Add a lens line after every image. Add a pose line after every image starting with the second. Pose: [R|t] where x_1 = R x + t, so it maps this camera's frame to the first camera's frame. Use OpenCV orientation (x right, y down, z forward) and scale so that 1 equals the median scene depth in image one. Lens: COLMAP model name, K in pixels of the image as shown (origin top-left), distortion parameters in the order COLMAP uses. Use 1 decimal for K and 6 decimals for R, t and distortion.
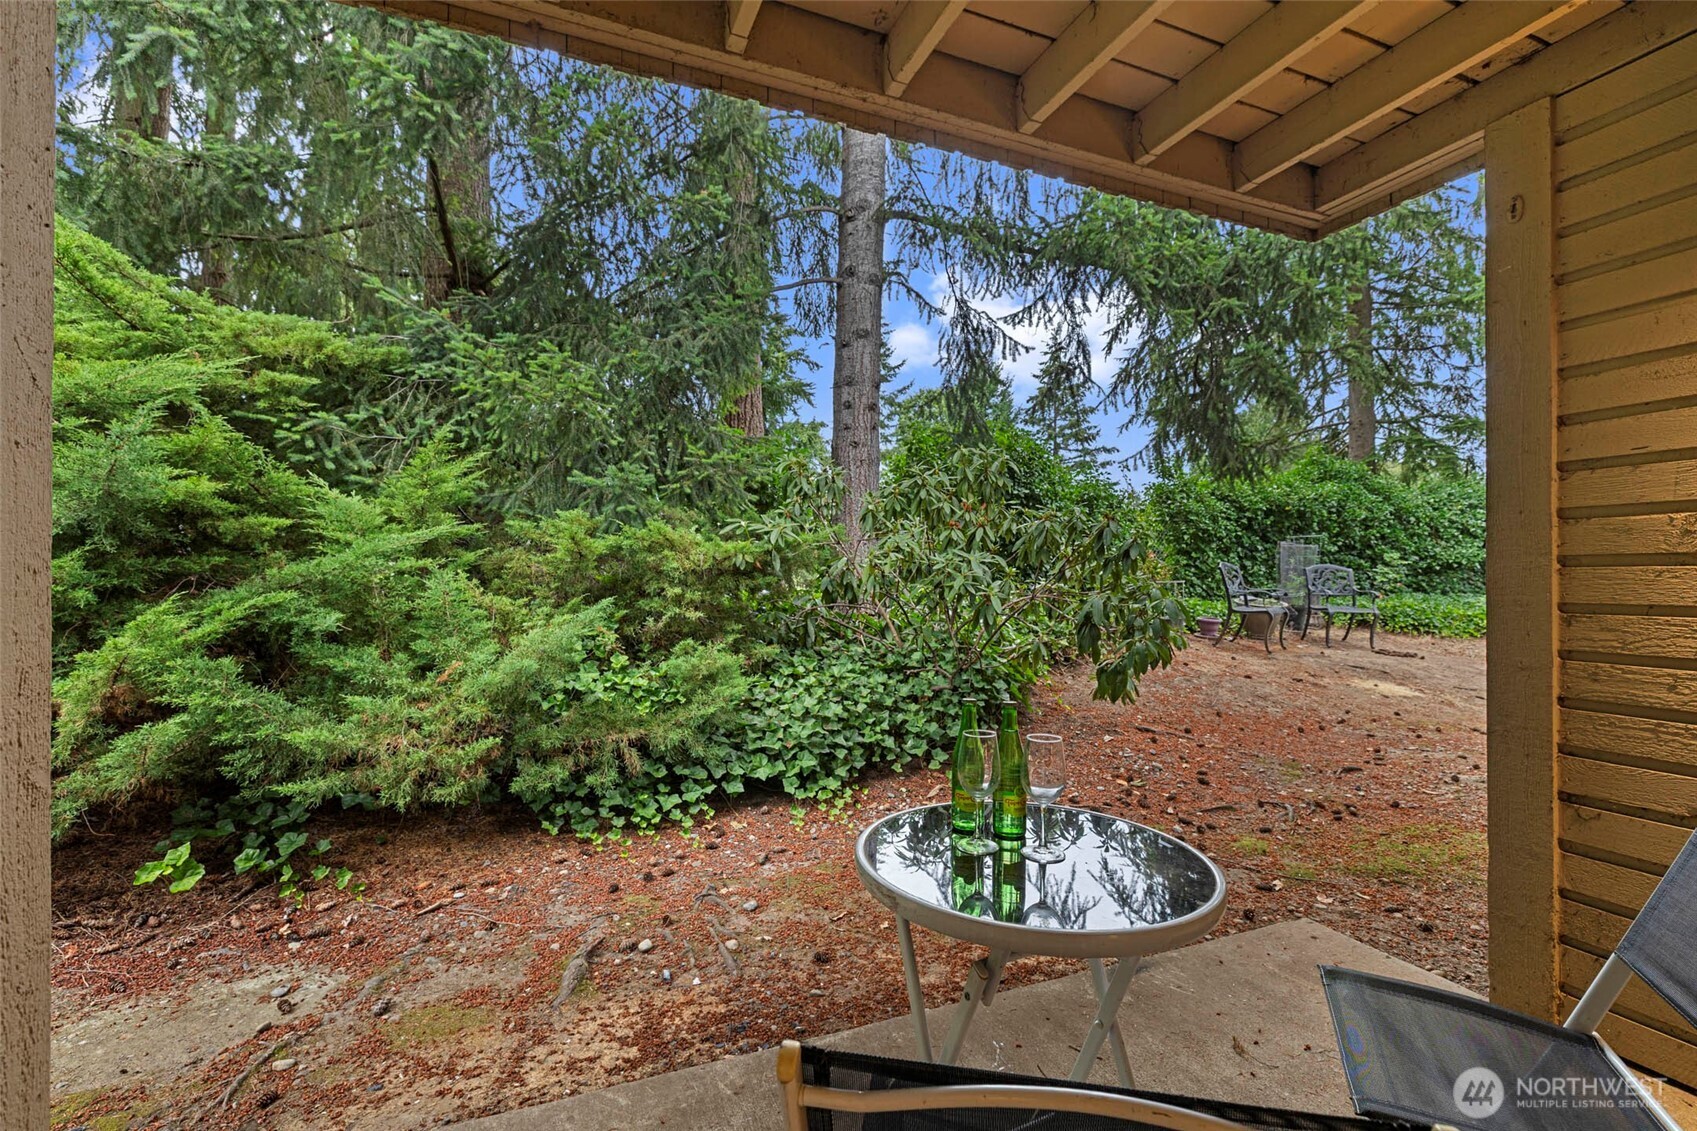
lens RADIAL K [[726.6, 0, 854.8], [0, 726.6, 571.2], [0, 0, 1]] dist [0.003936, -0.000442]
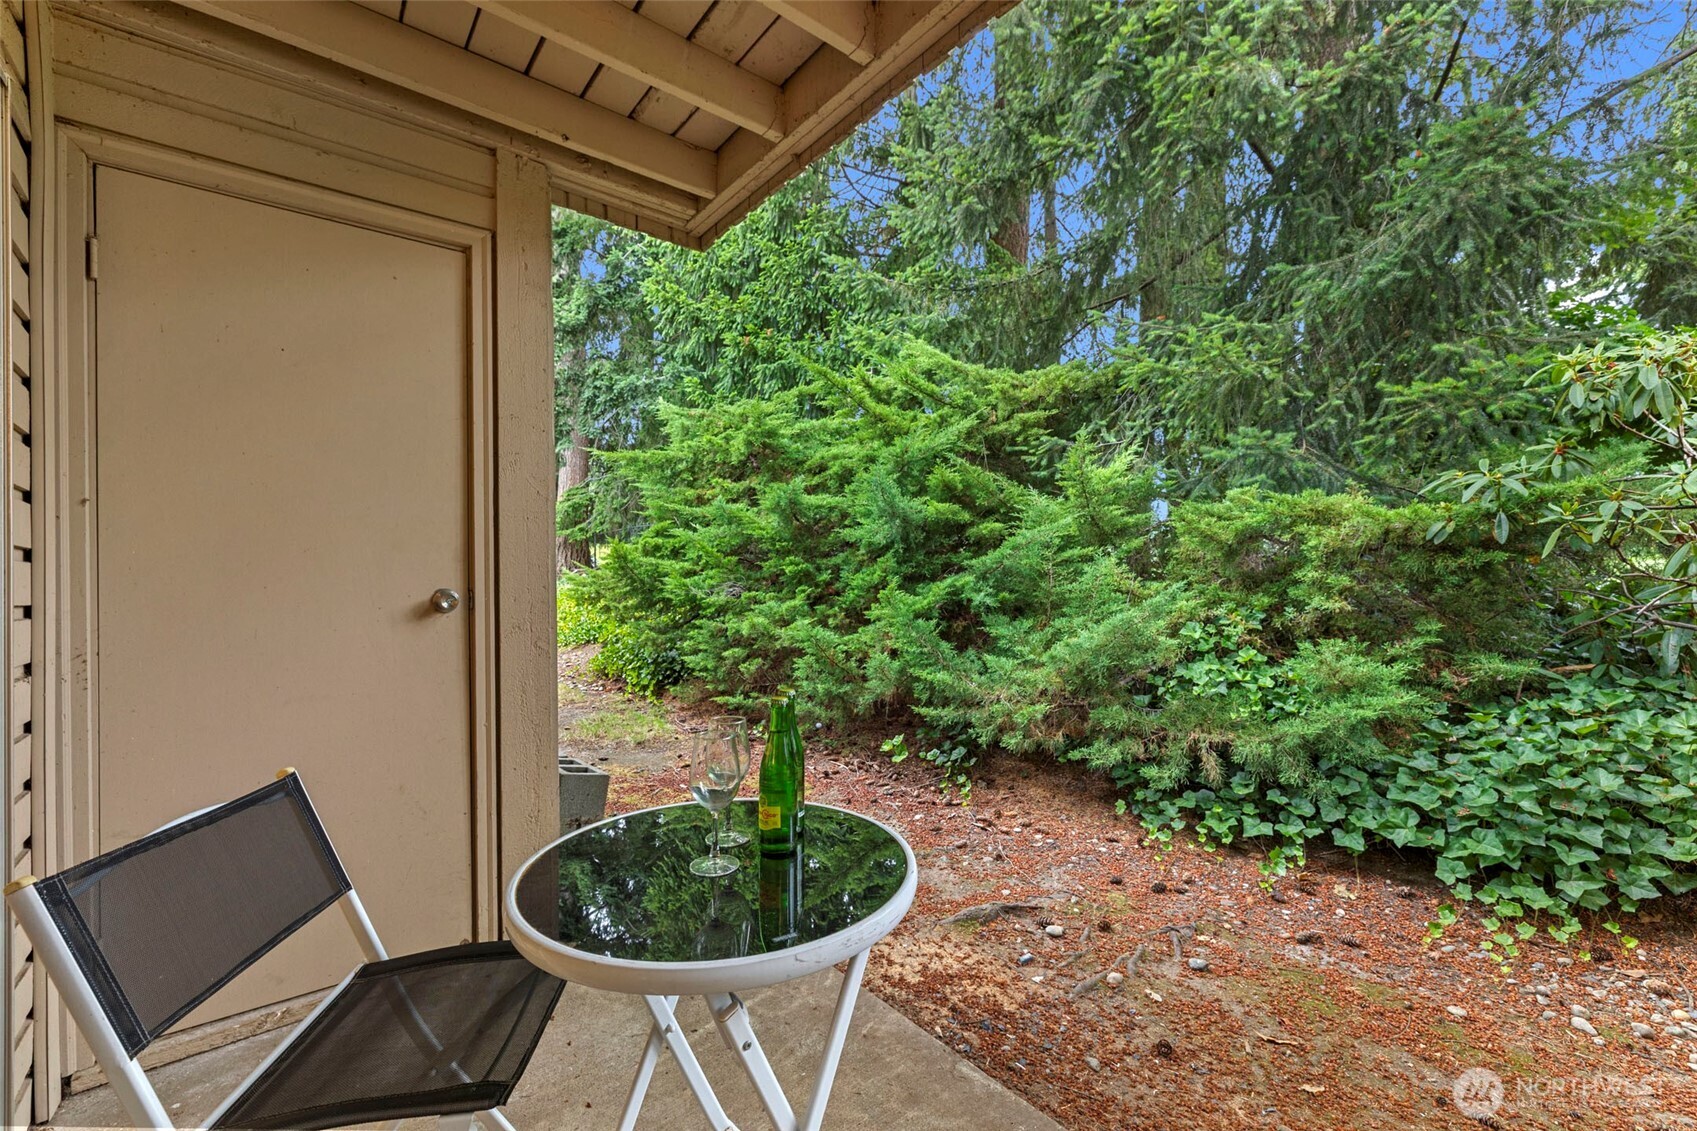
lens RADIAL K [[726.6, 0, 857.3], [0, 726.6, 571.3], [0, 0, 1]] dist [0.003936, -0.000442]
pose [[0.282619, -0.007288, -0.959204, 0.416091], [0.028432, 0.999595, 0.000782, 0.008619], [0.958811, -0.027493, 0.282712, 0.327619]]
